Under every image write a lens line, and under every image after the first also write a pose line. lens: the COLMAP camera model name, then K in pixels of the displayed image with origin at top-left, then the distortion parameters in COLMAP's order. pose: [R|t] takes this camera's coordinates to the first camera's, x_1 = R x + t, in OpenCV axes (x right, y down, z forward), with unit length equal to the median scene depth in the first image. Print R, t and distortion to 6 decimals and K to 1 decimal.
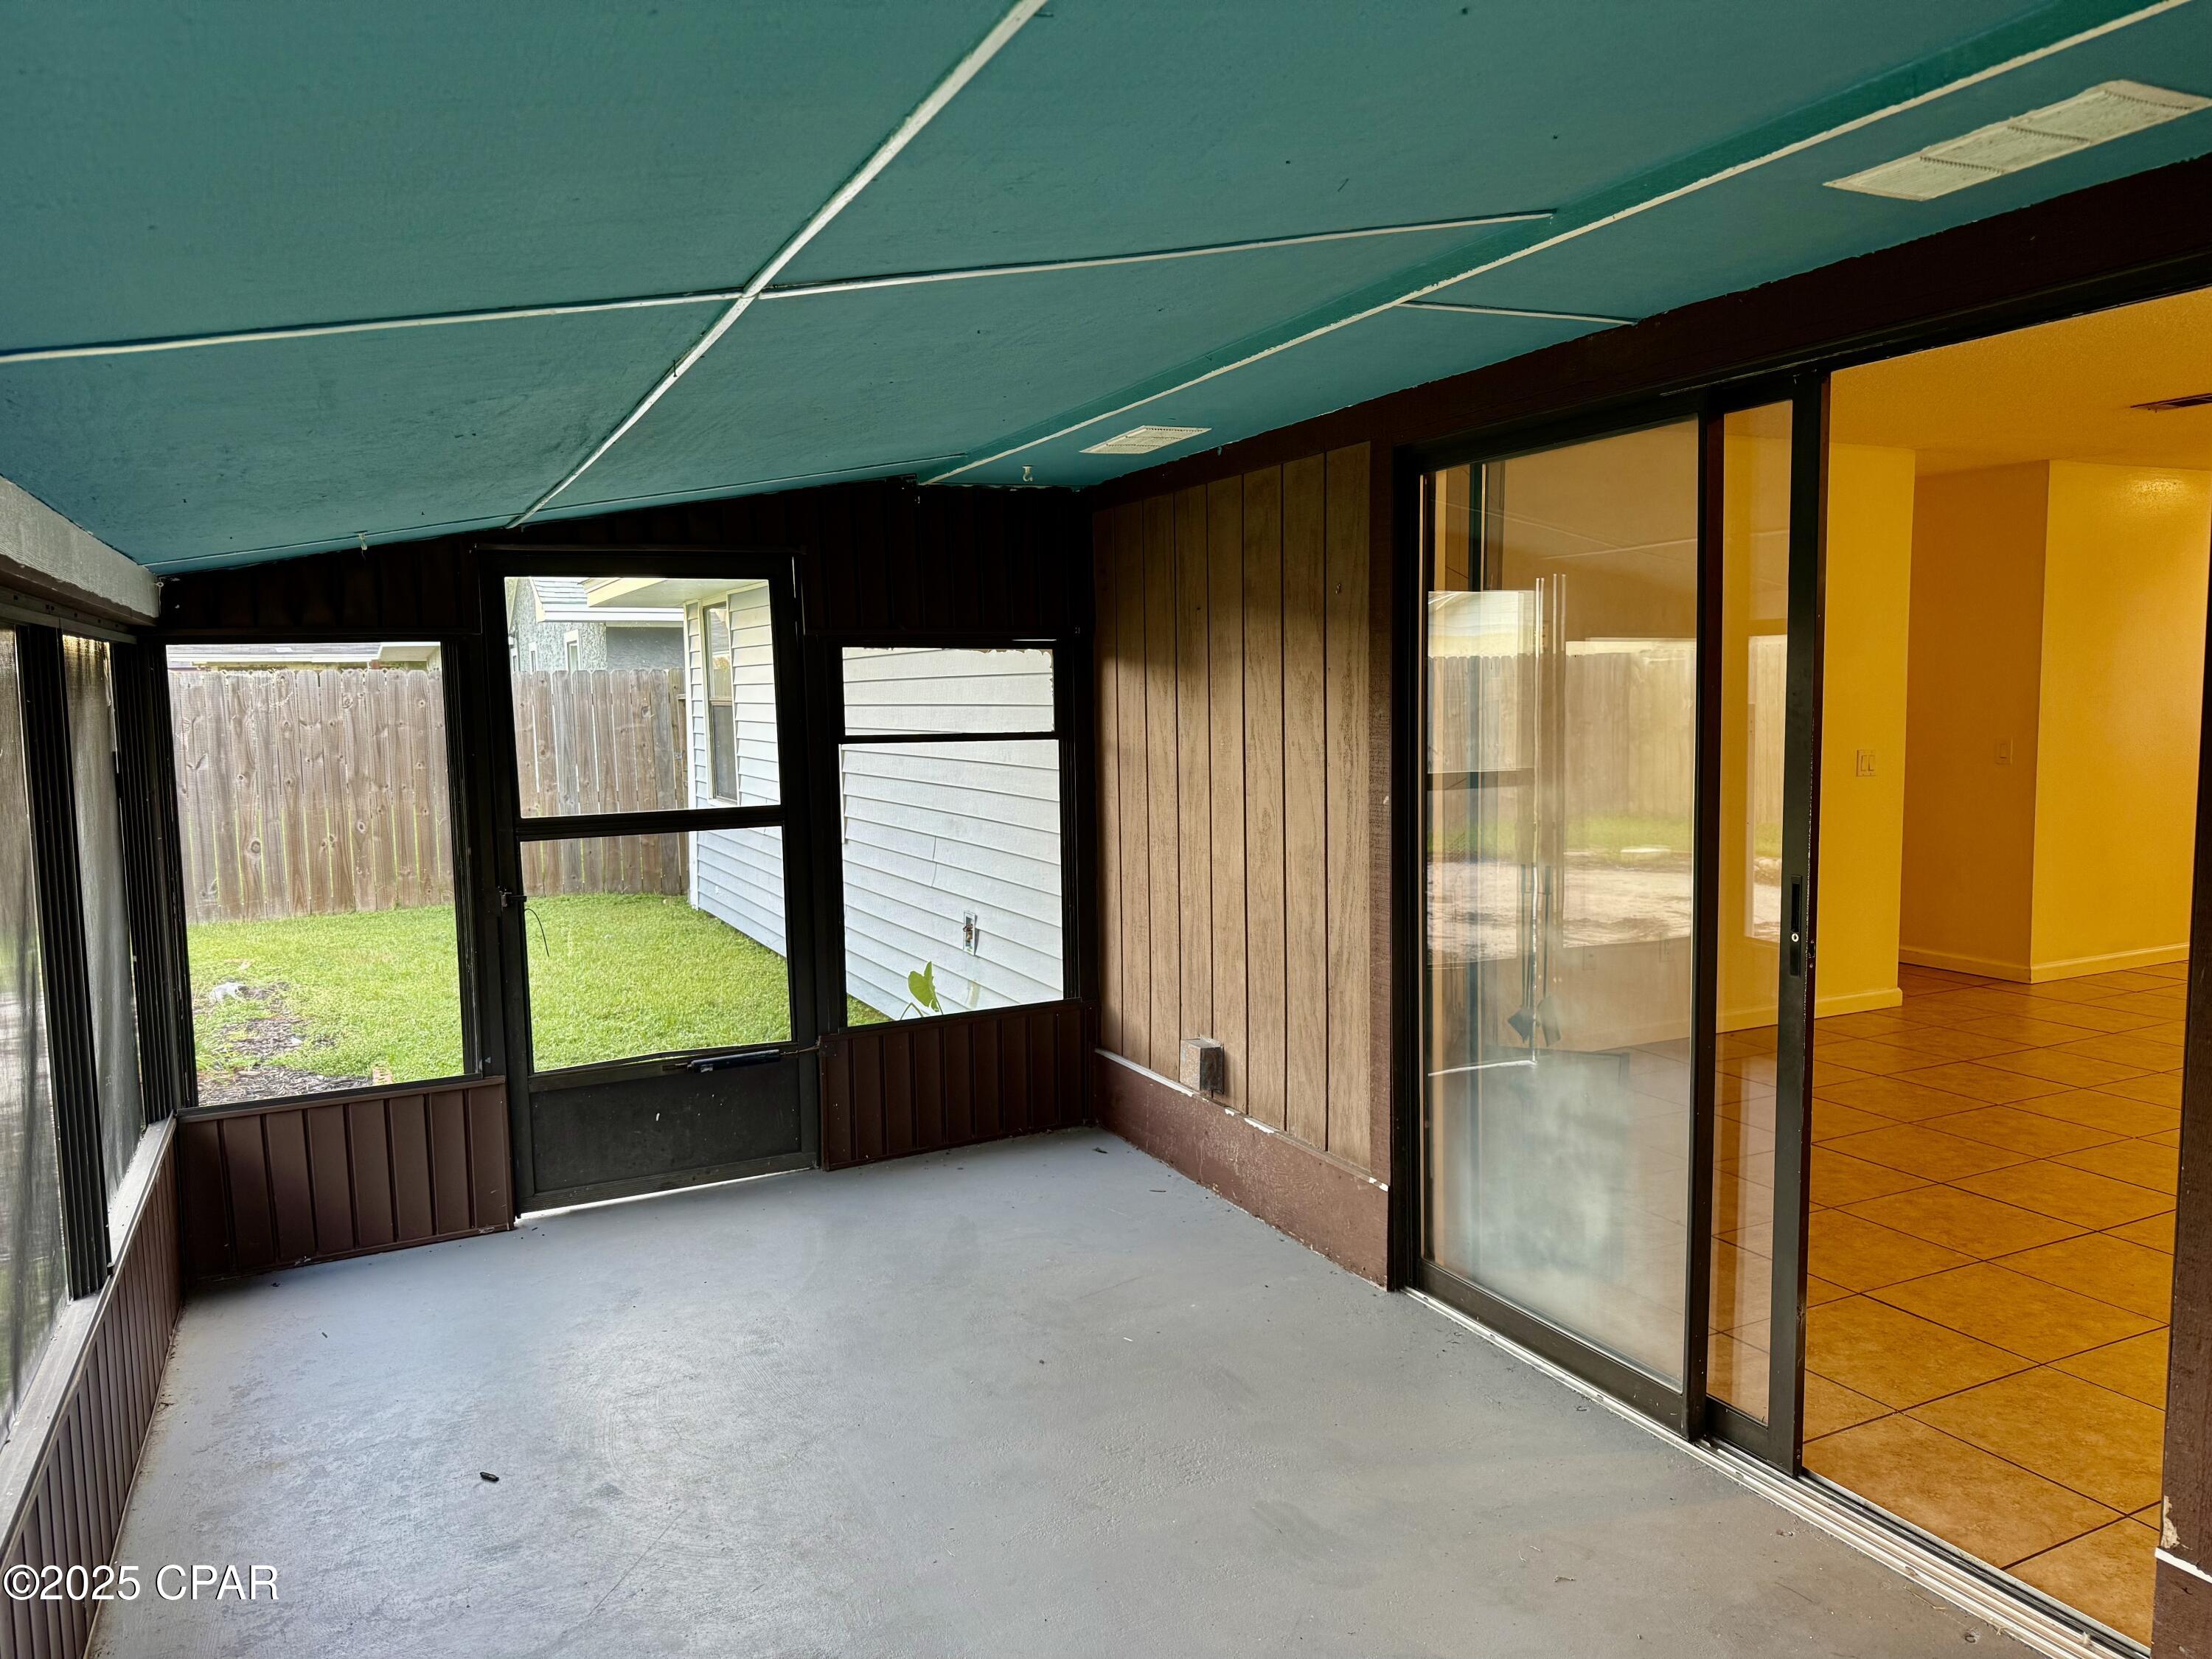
lens RADIAL K [[1553.6, 0, 1107.0], [0, 1553.6, 844.0], [0, 0, 1]] dist [0.039053, -0.049982]
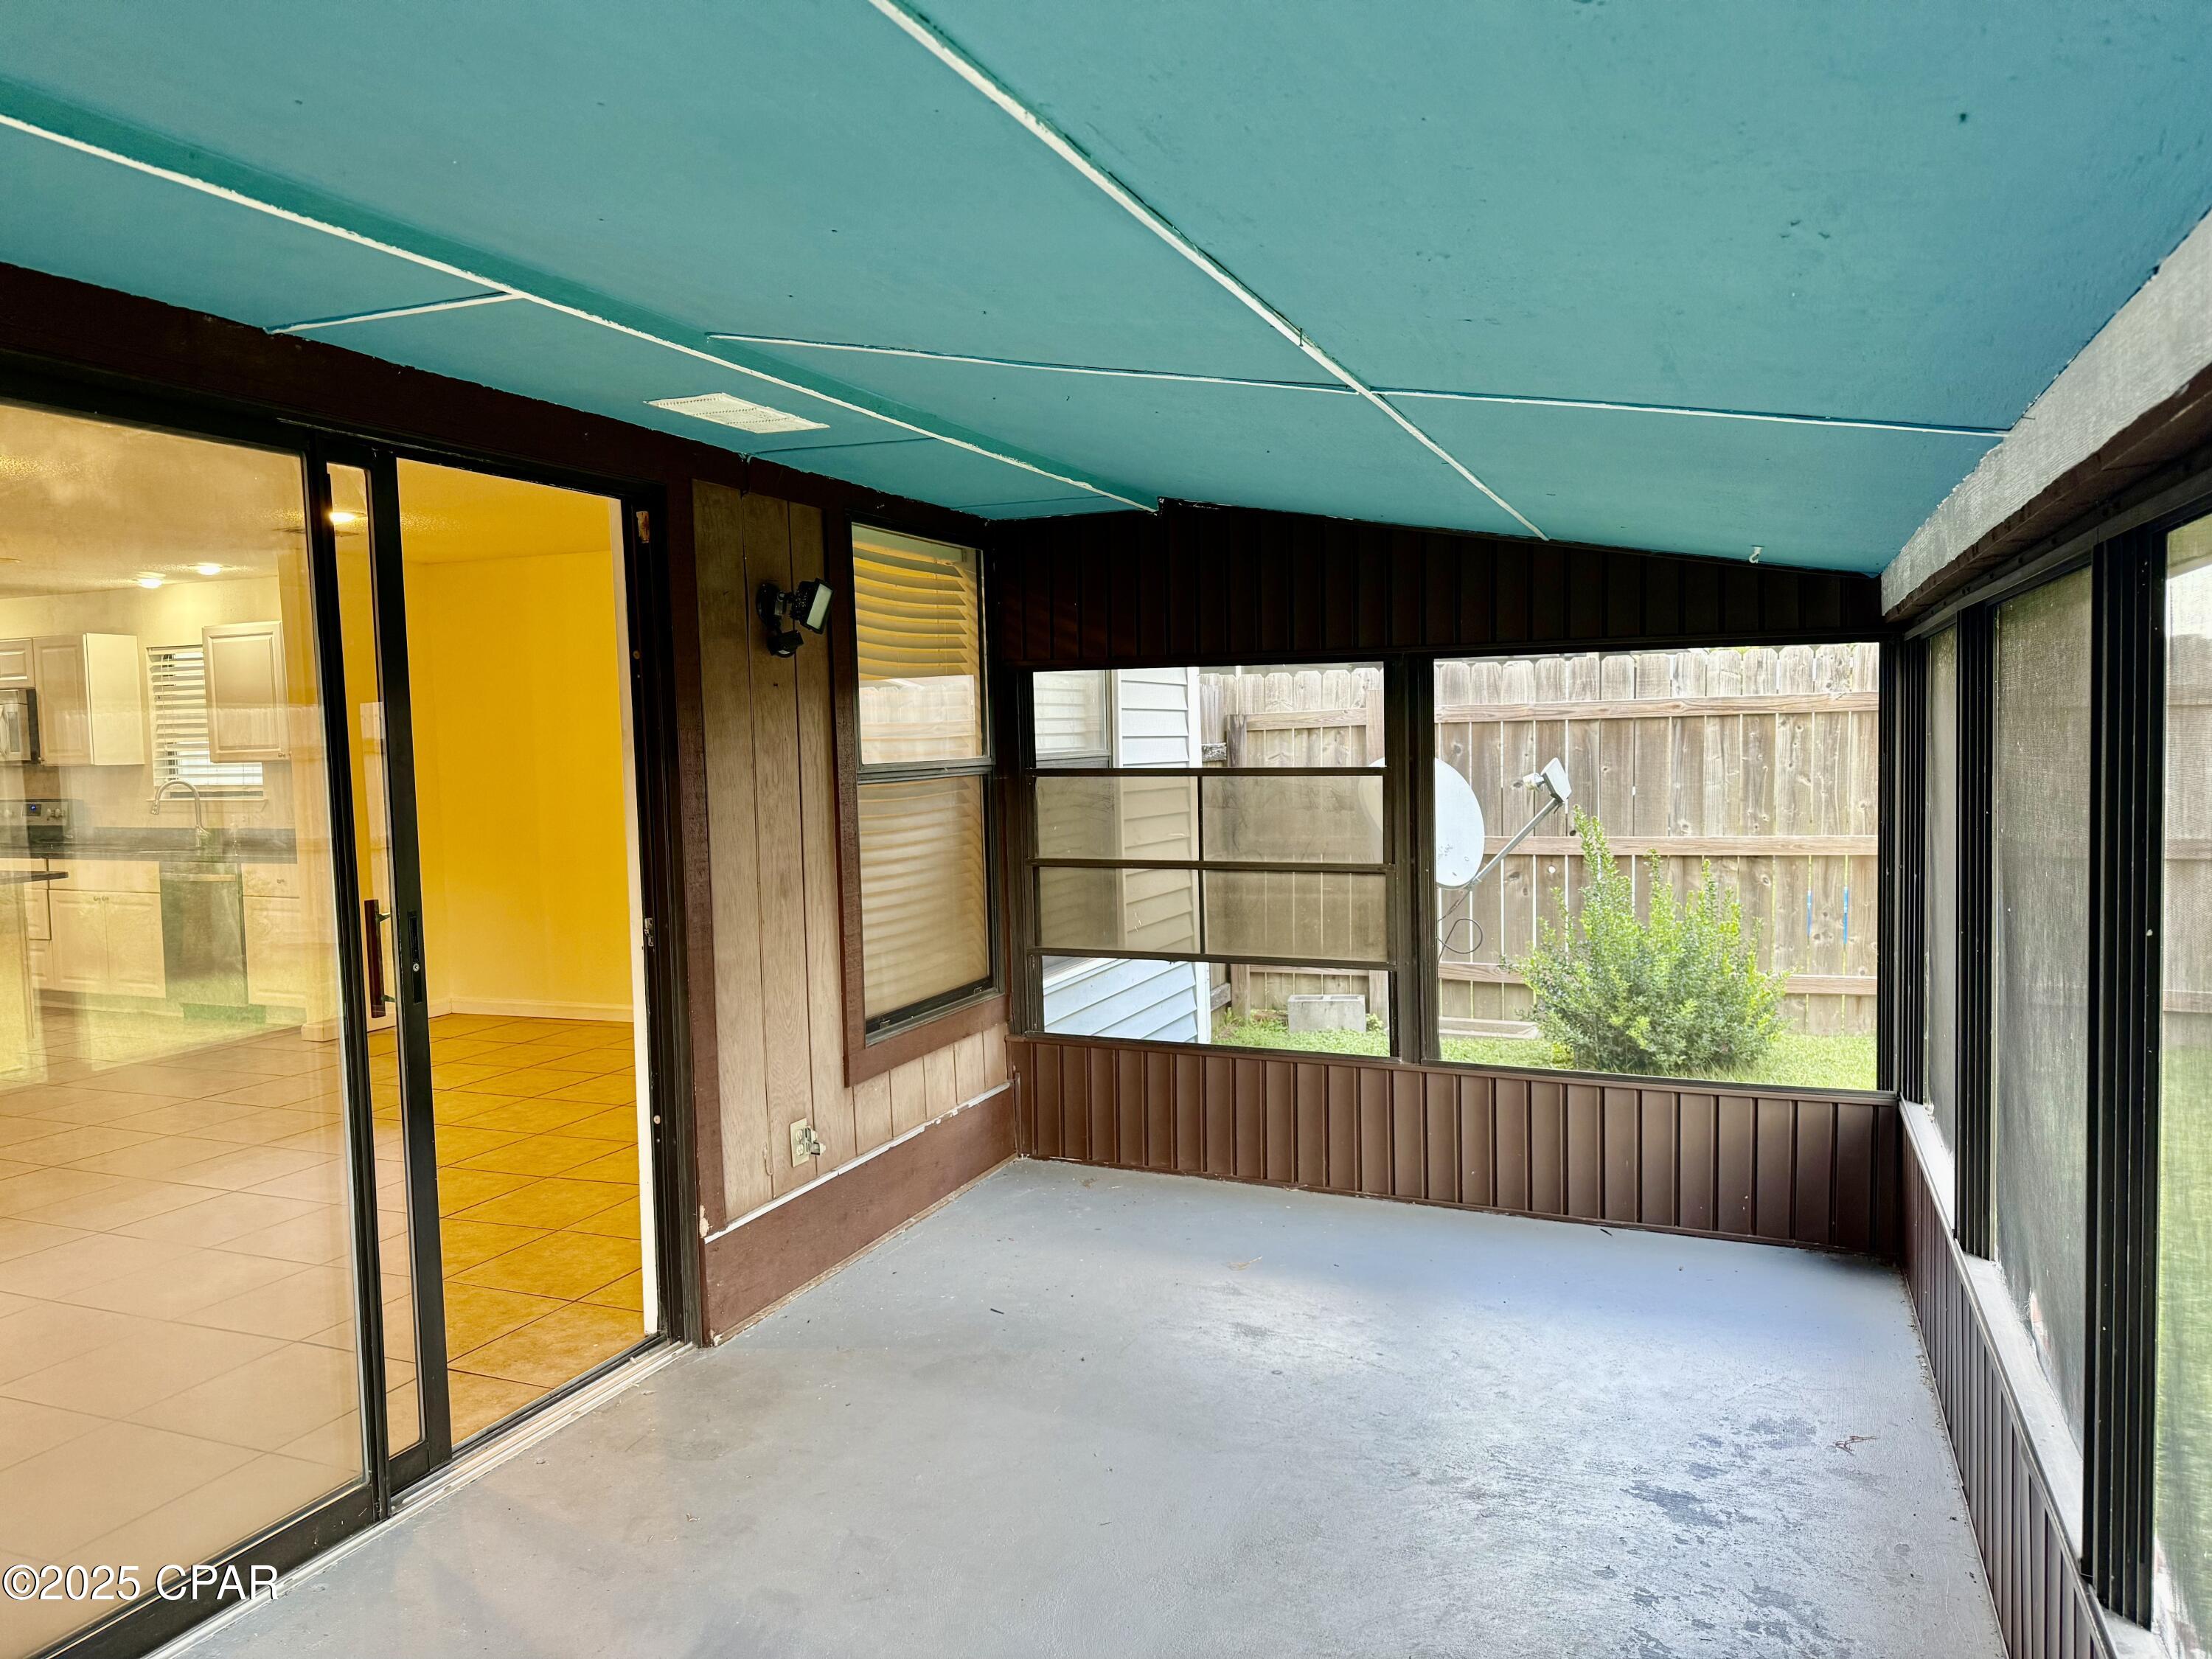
lens RADIAL K [[1553.6, 0, 1107.0], [0, 1553.6, 844.0], [0, 0, 1]] dist [0.039053, -0.049982]
pose [[-0.663403, -0.019377, 0.748011, -0.727494], [0.112866, 0.985636, 0.125633, -0.112909], [-0.739701, 0.167771, -0.651687, 1.412722]]
